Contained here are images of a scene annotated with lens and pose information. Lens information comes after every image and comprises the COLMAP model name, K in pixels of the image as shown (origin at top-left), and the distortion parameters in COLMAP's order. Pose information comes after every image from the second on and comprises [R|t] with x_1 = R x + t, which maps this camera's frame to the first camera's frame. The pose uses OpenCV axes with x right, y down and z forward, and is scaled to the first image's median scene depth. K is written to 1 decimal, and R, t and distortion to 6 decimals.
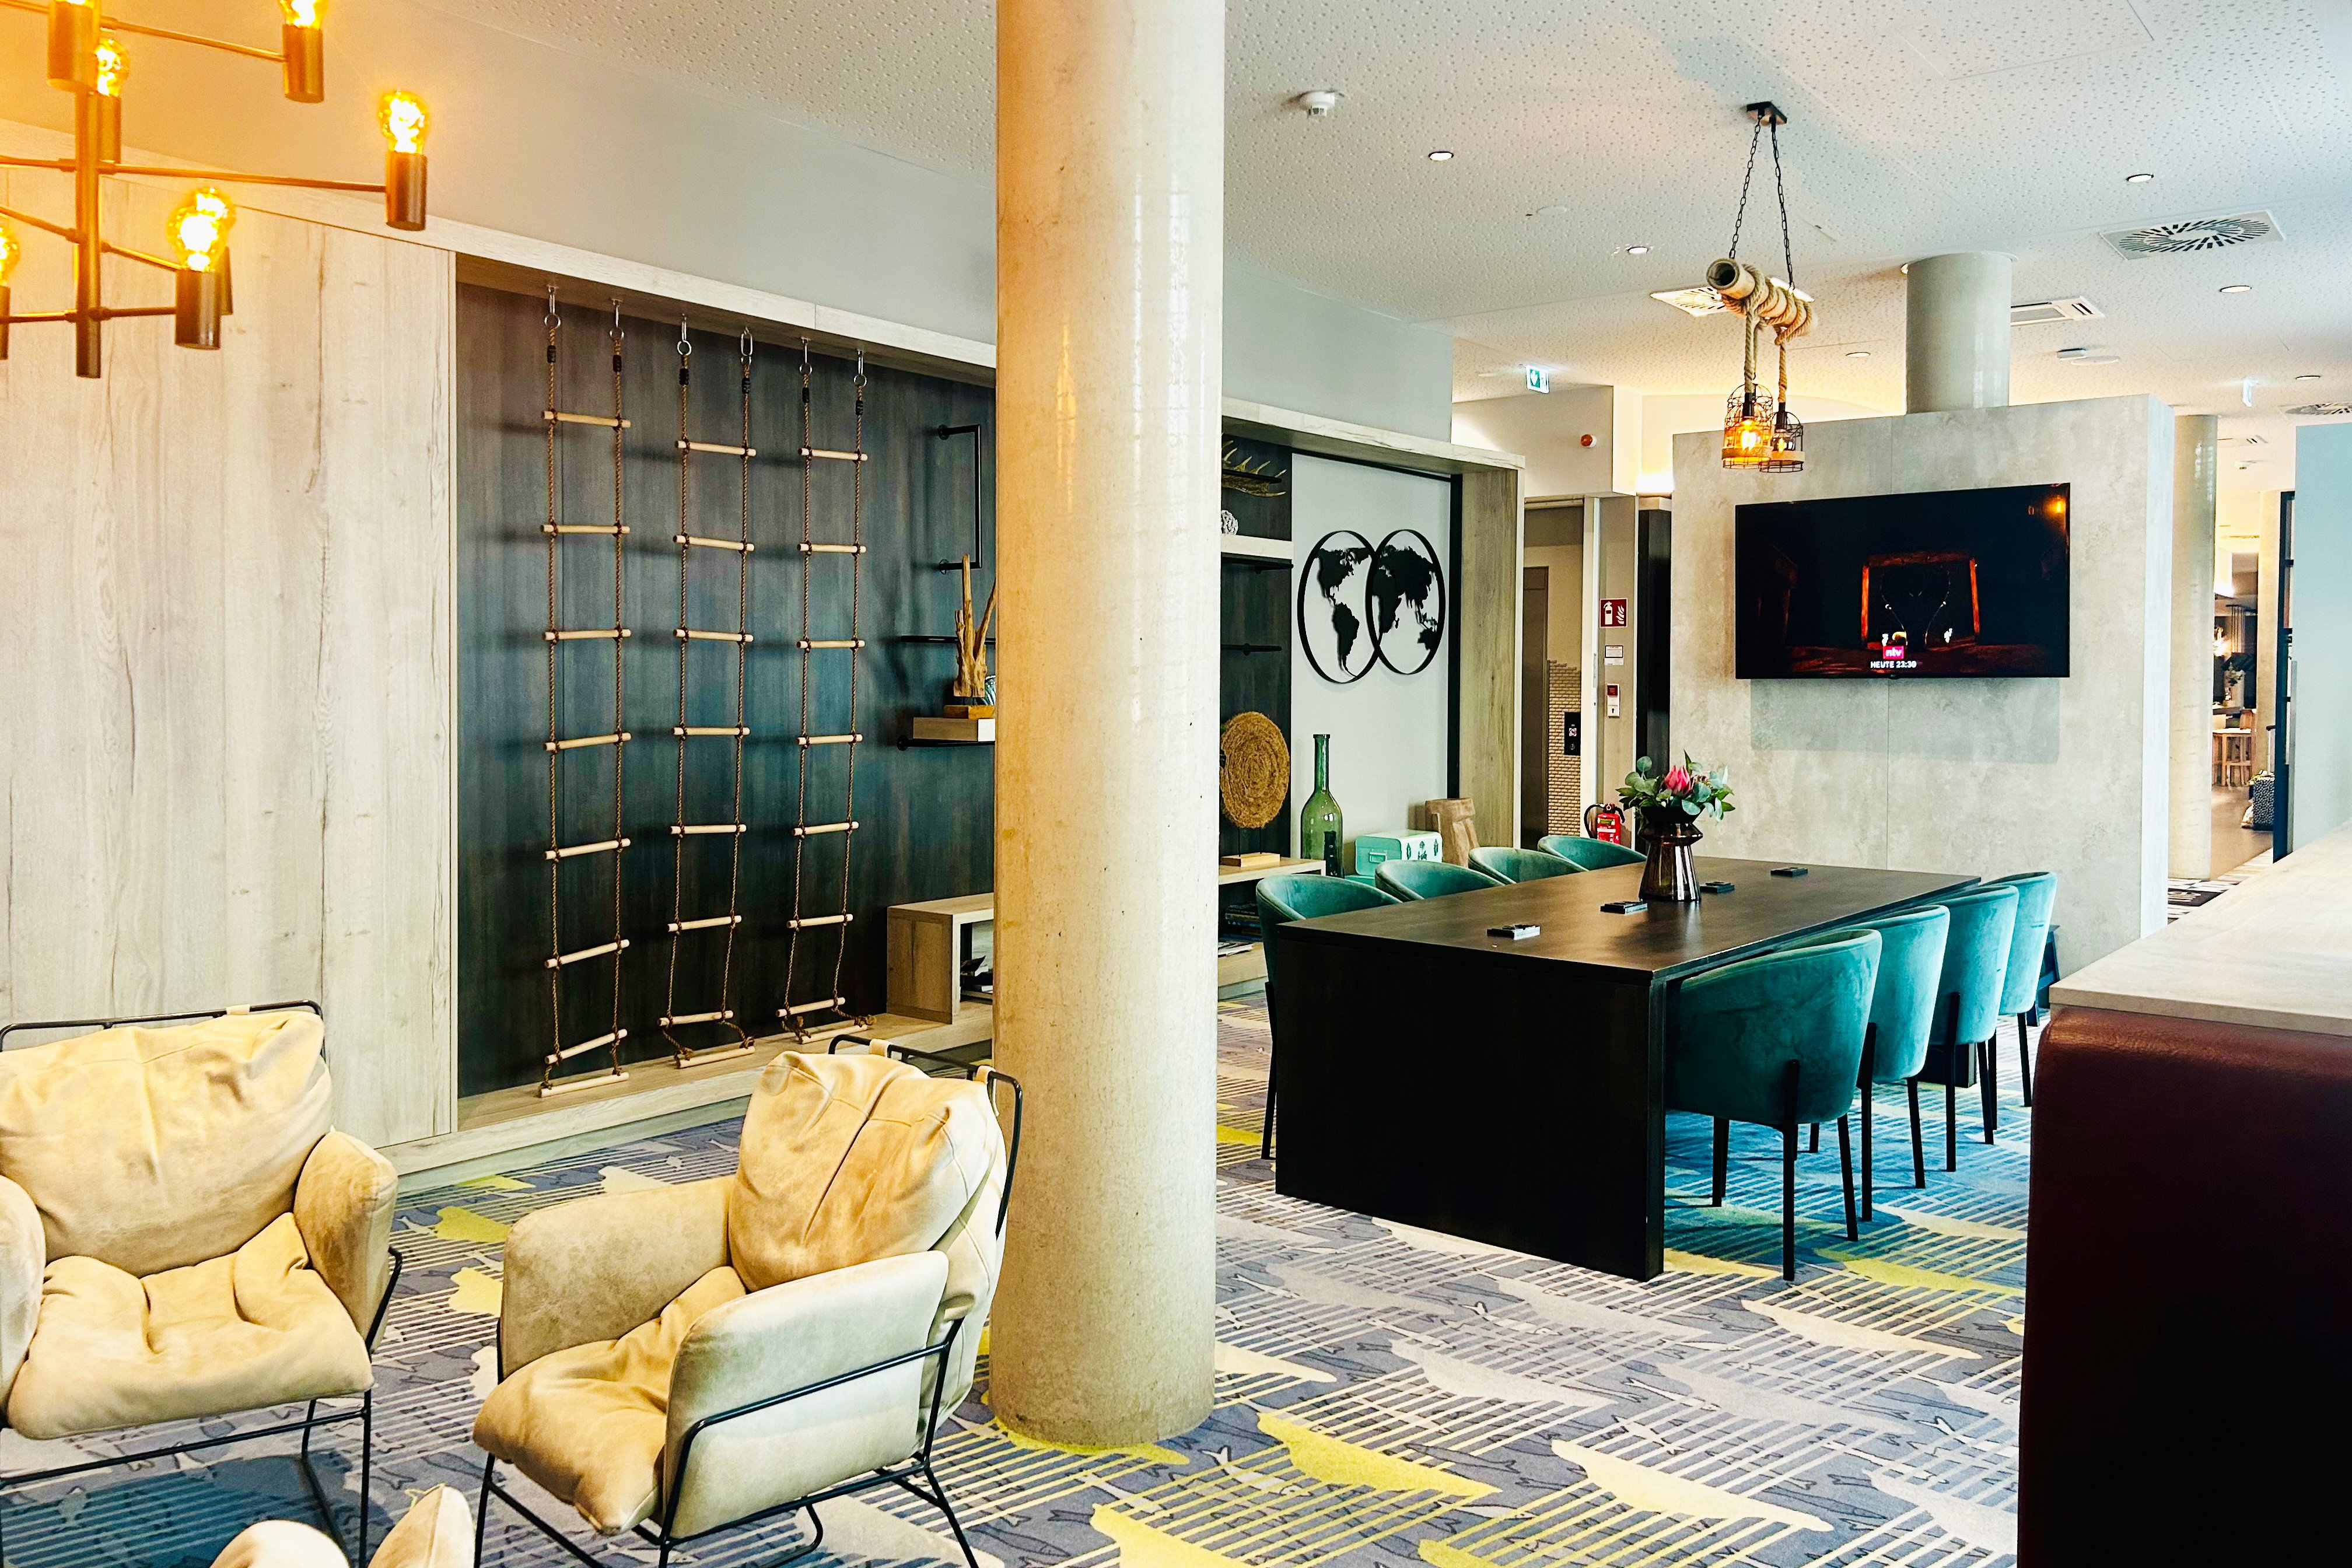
lens RADIAL K [[2616.5, 0, 1183.9], [0, 2616.5, 659.6], [0, 0, 1]] dist [0.185310, -0.688459]
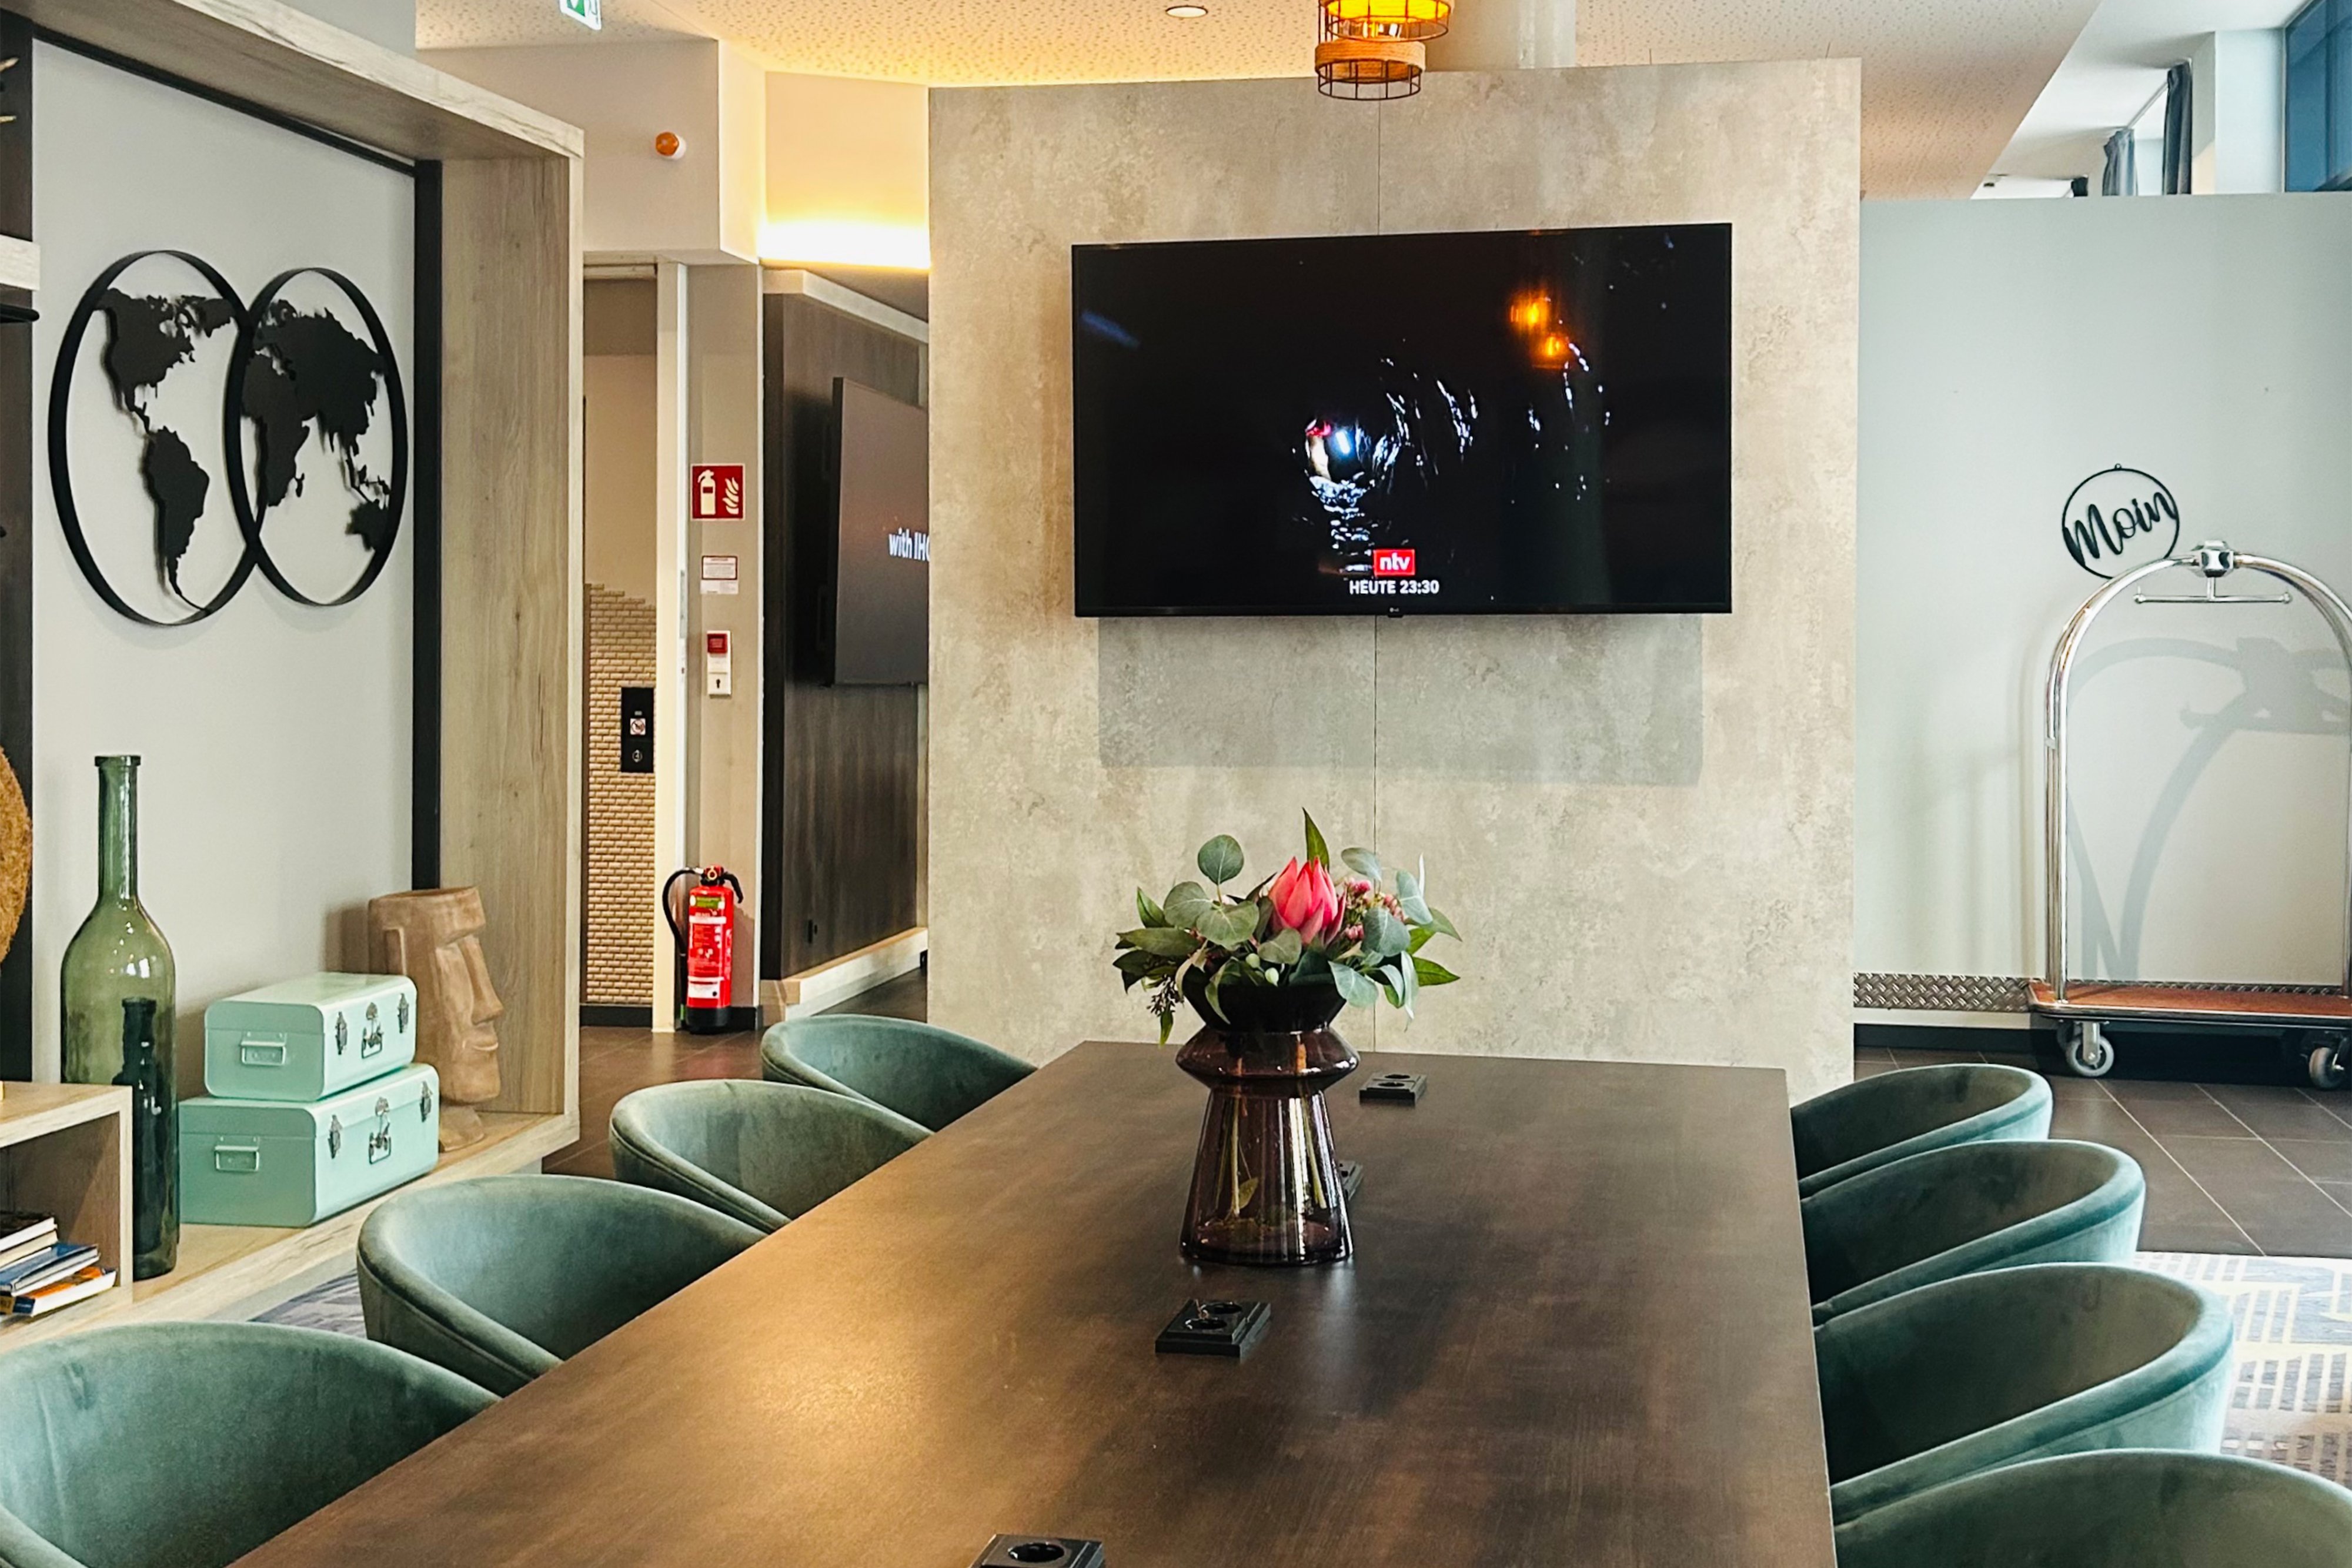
lens RADIAL K [[2616.4, 0, 1183.9], [0, 2616.4, 659.6], [0, 0, 1]] dist [0.185310, -0.688459]
pose [[0.895617, -0.004956, 0.444799, 0.019393], [-0.002099, 0.999880, 0.015366, 0.007597], [-0.444821, -0.014696, 0.895499, 0.567779]]
